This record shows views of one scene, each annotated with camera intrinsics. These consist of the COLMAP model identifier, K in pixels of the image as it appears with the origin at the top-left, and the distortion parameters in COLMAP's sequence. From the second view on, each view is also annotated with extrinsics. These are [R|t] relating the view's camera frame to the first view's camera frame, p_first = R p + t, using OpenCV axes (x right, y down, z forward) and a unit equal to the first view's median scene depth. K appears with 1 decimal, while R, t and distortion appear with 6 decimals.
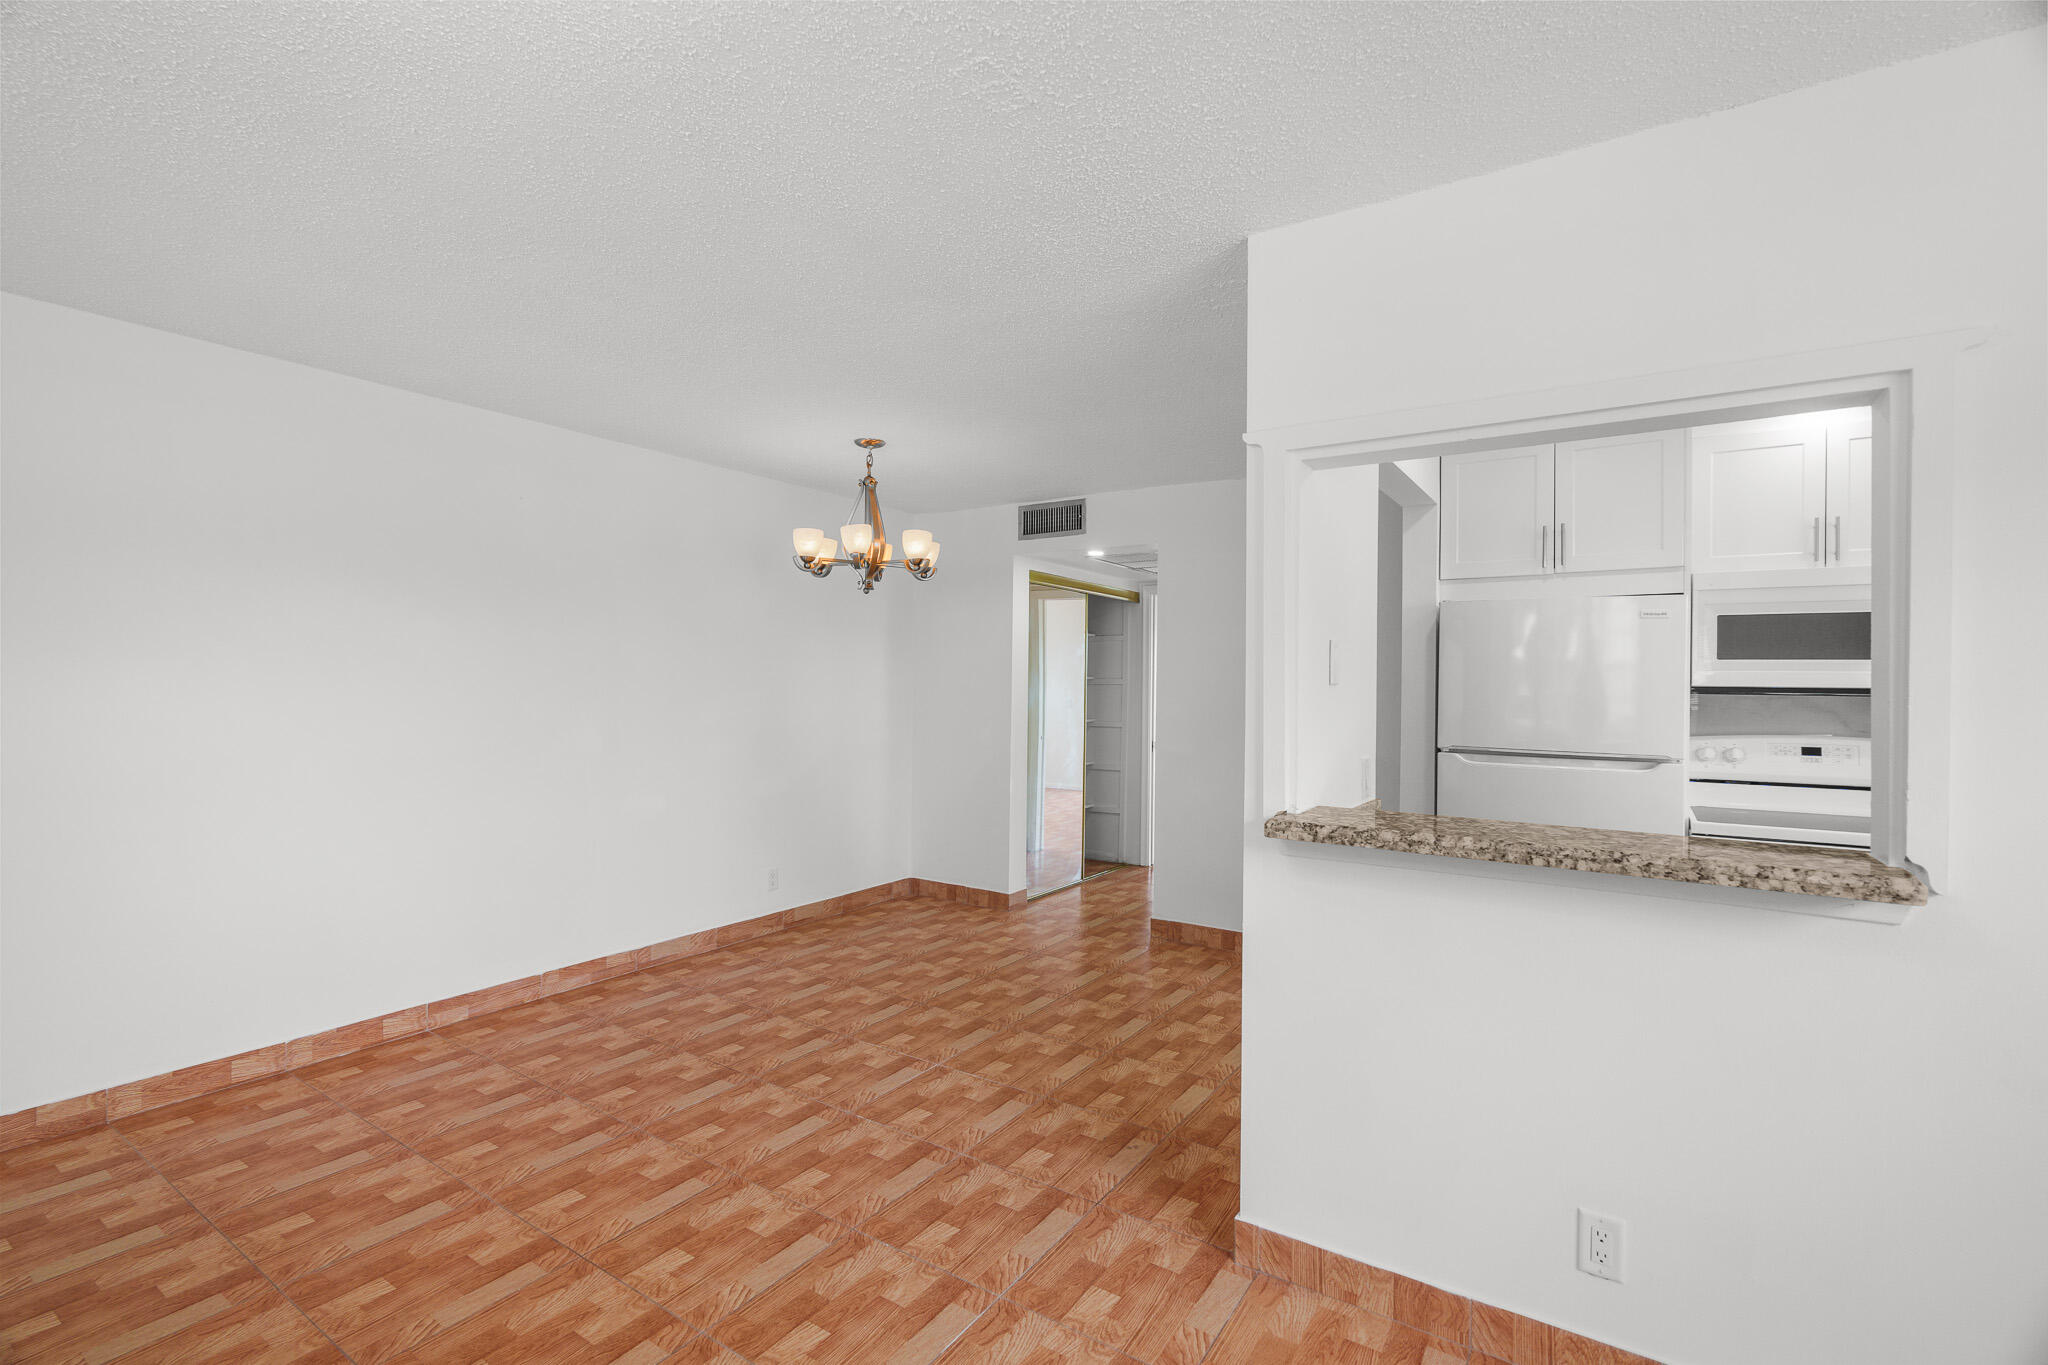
lens RADIAL K [[924.7, 0, 1033.7], [0, 924.7, 678.5], [0, 0, 1]] dist [-0.009008, 0.002698]
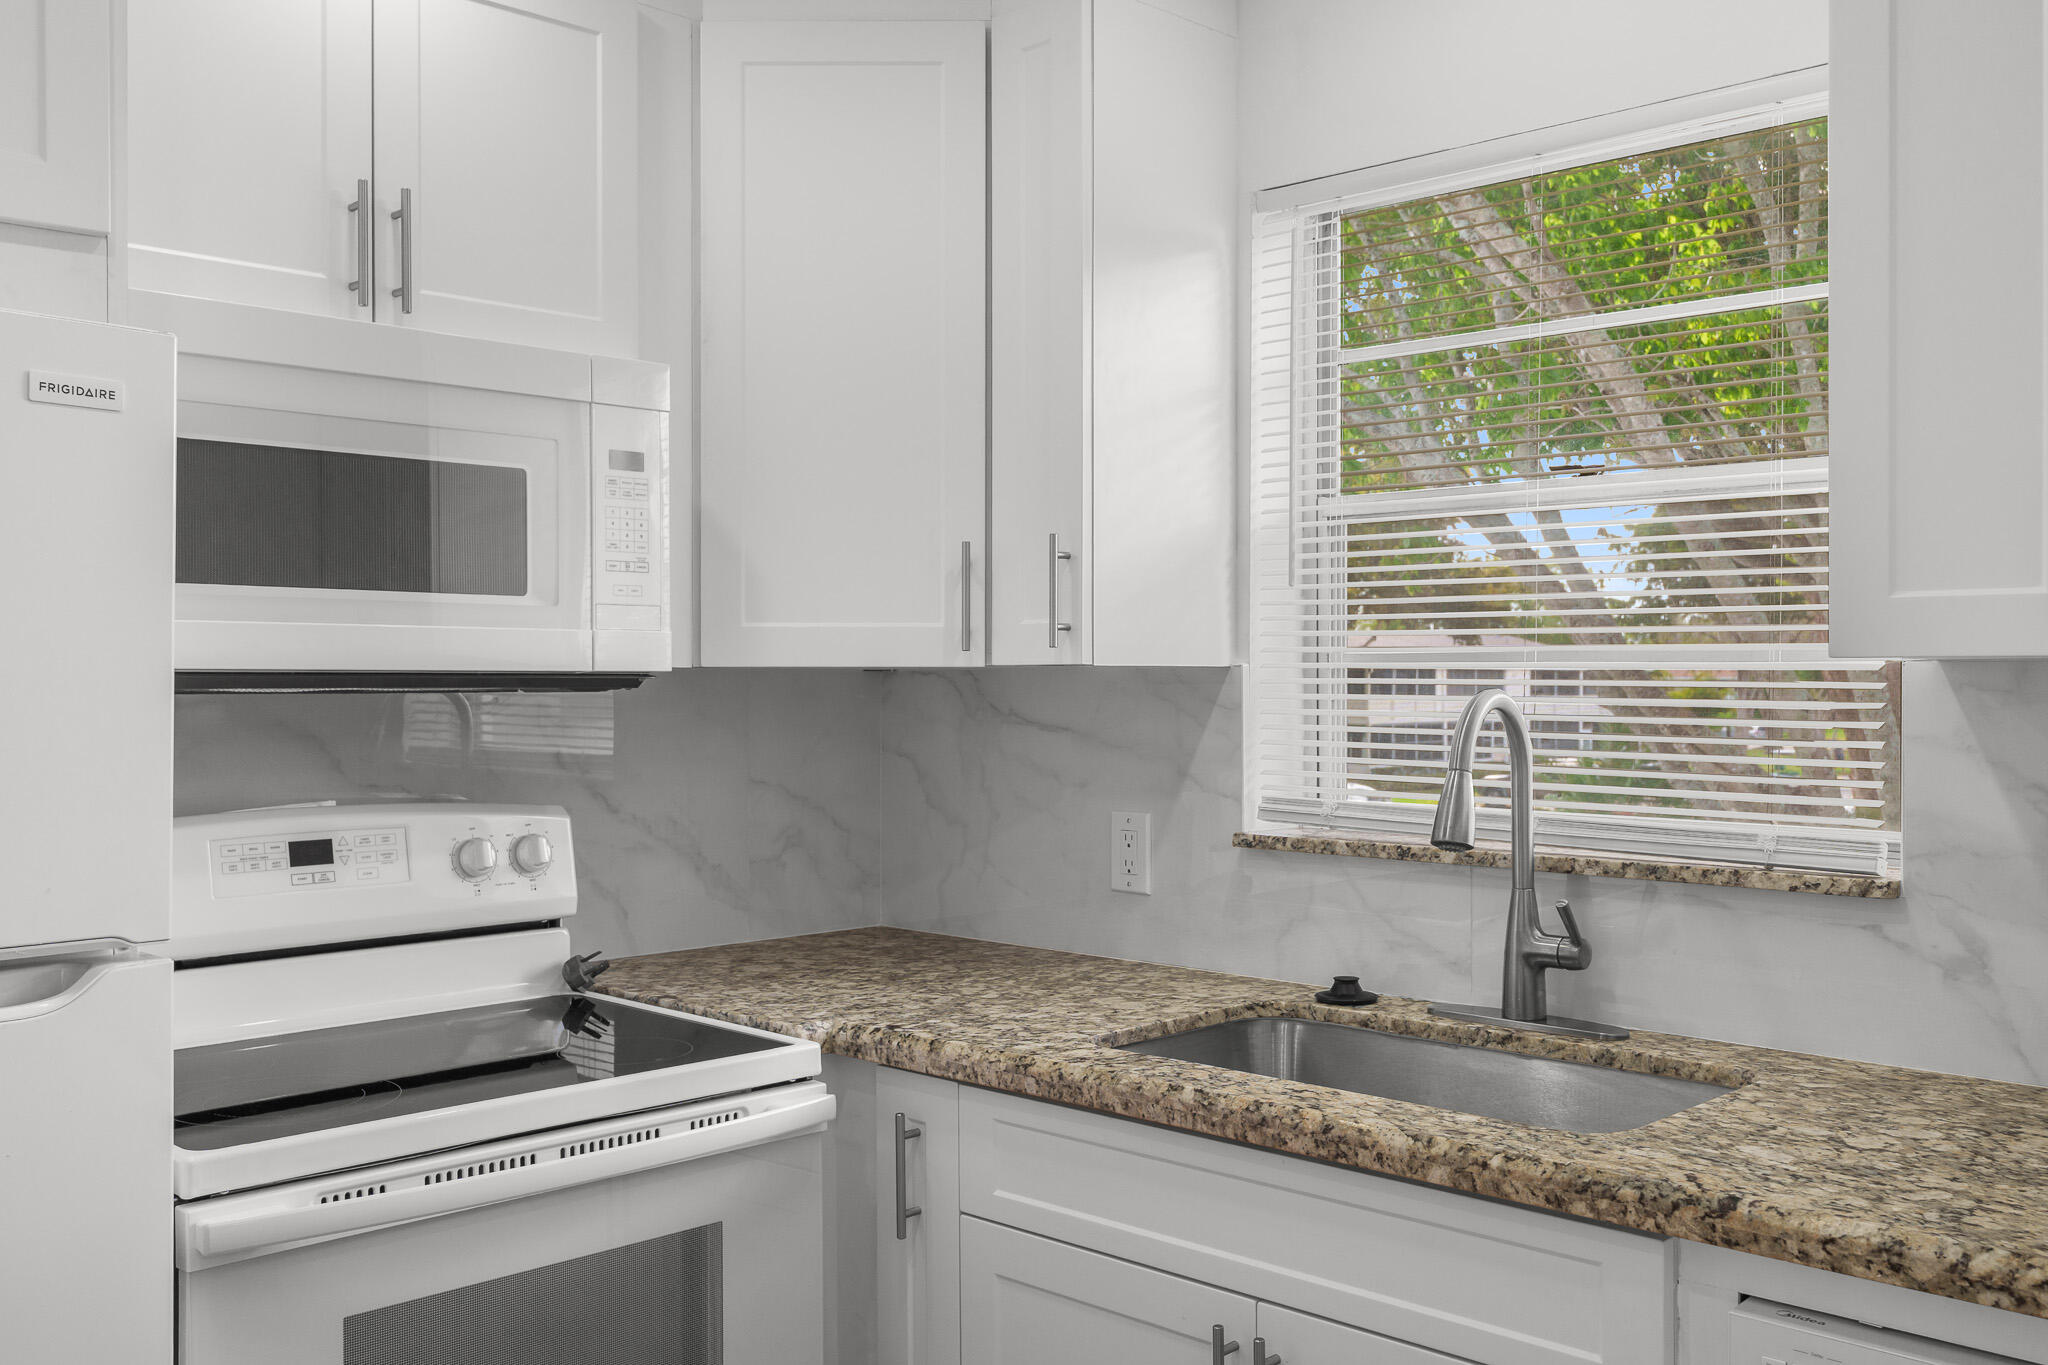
lens RADIAL K [[1860.5, 0, 1016.0], [0, 1860.5, 680.7], [0, 0, 1]] dist [0.022595, 0.000000]
pose [[0.197227, -0.016860, 0.980213, 0.175893], [-0.003821, 0.999831, 0.017966, -0.000134], [-0.980350, -0.007288, 0.197130, 0.525050]]
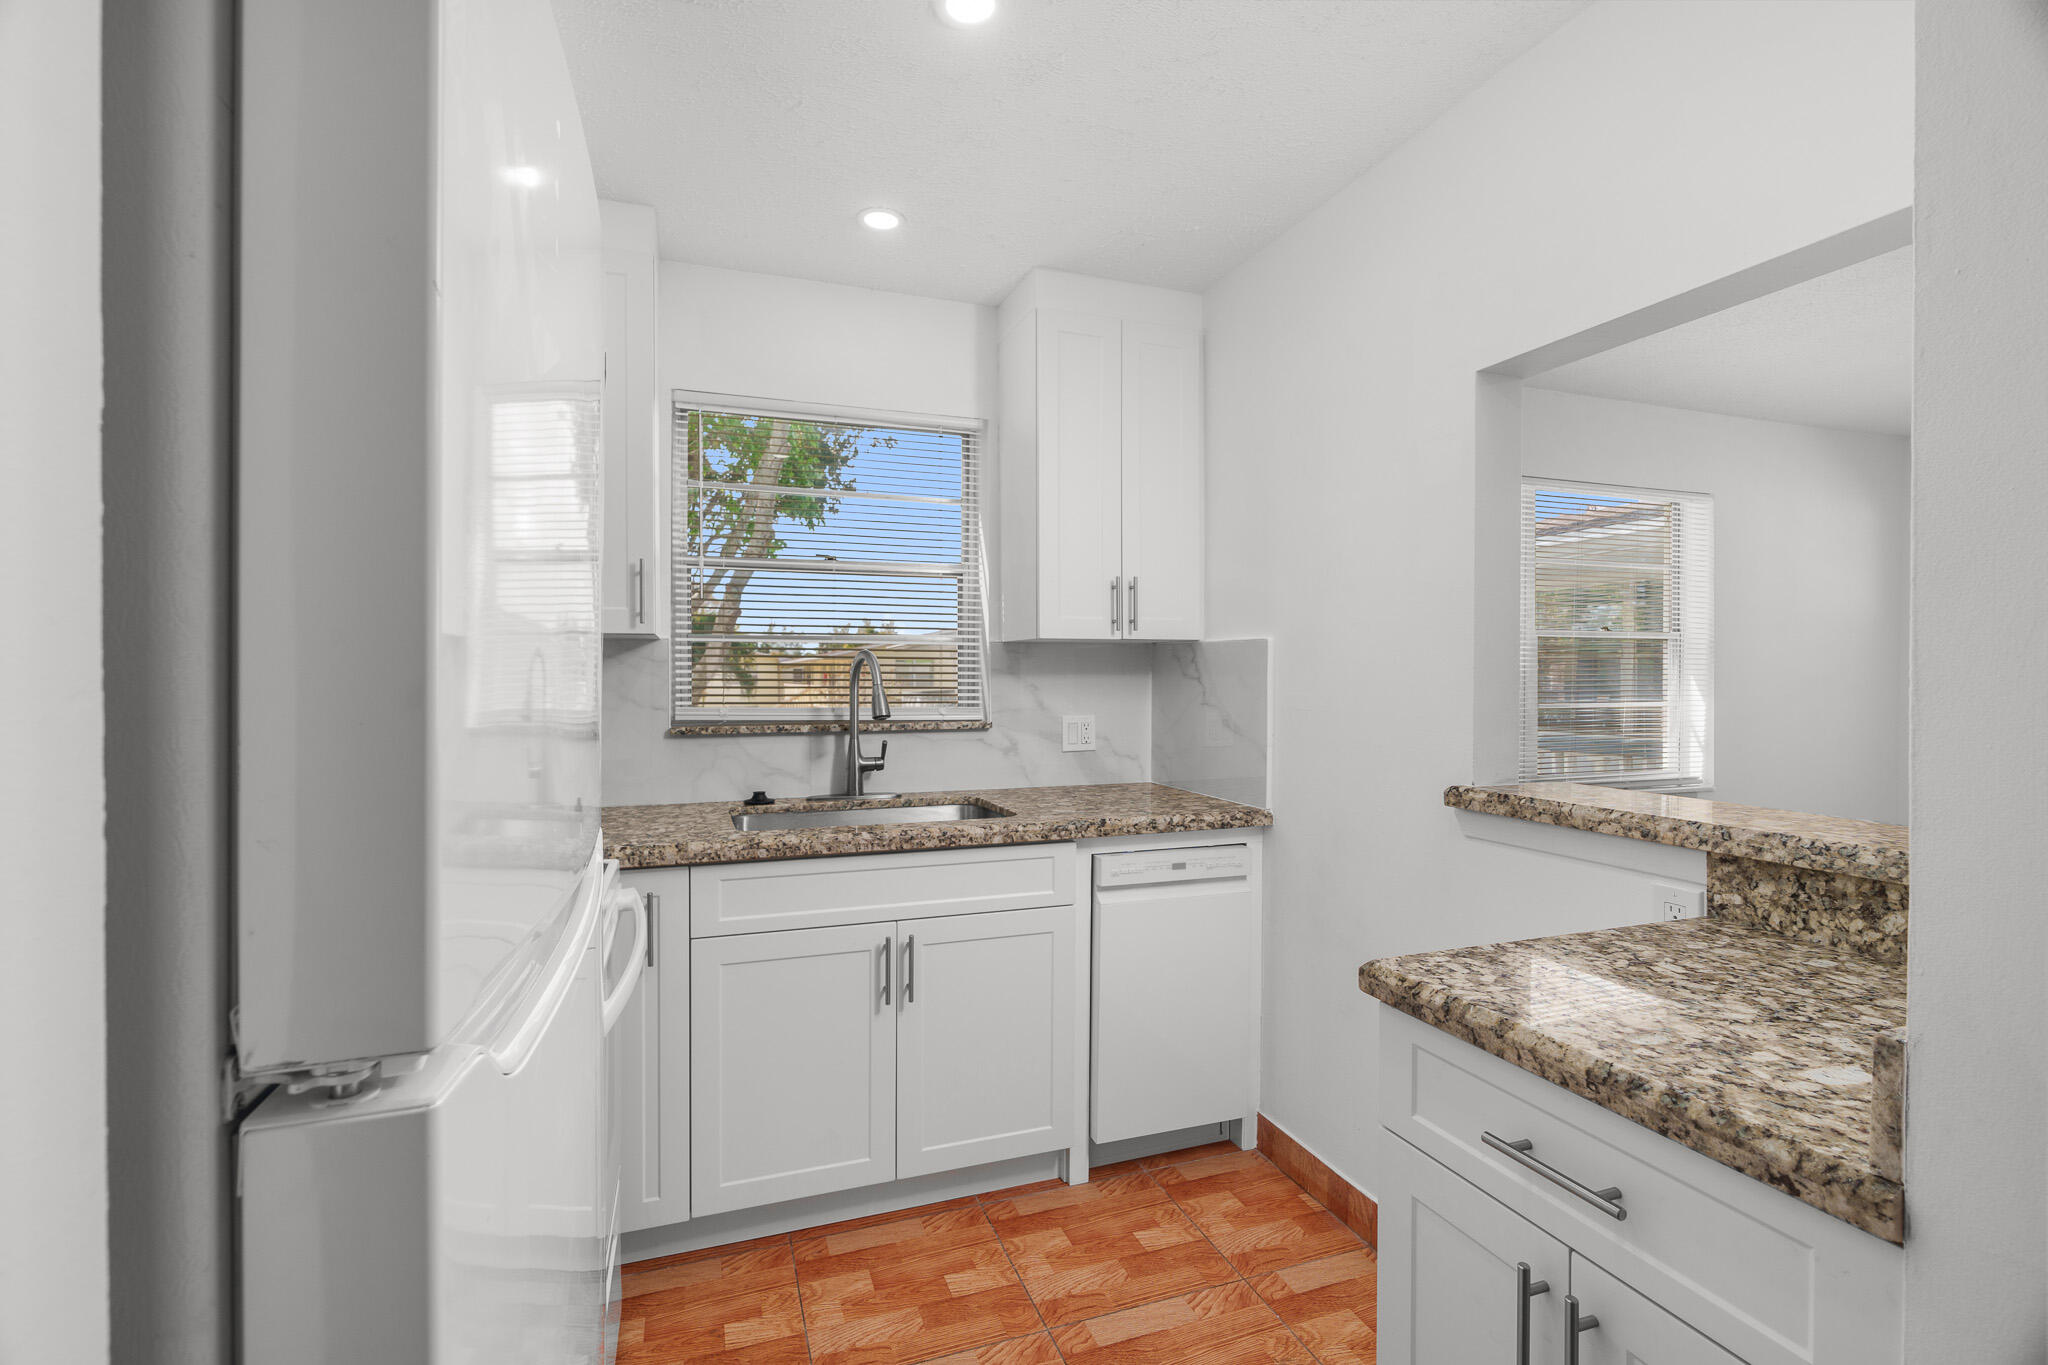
lens RADIAL K [[924.7, 0, 1023.3], [0, 924.7, 668.2], [0, 0, 1]] dist [-0.009008, 0.002698]
pose [[-0.794281, -0.009123, 0.607482, 0.297594], [-0.014973, 0.999877, -0.004562, 0.028766], [-0.607366, -0.012719, -0.794320, 0.964663]]
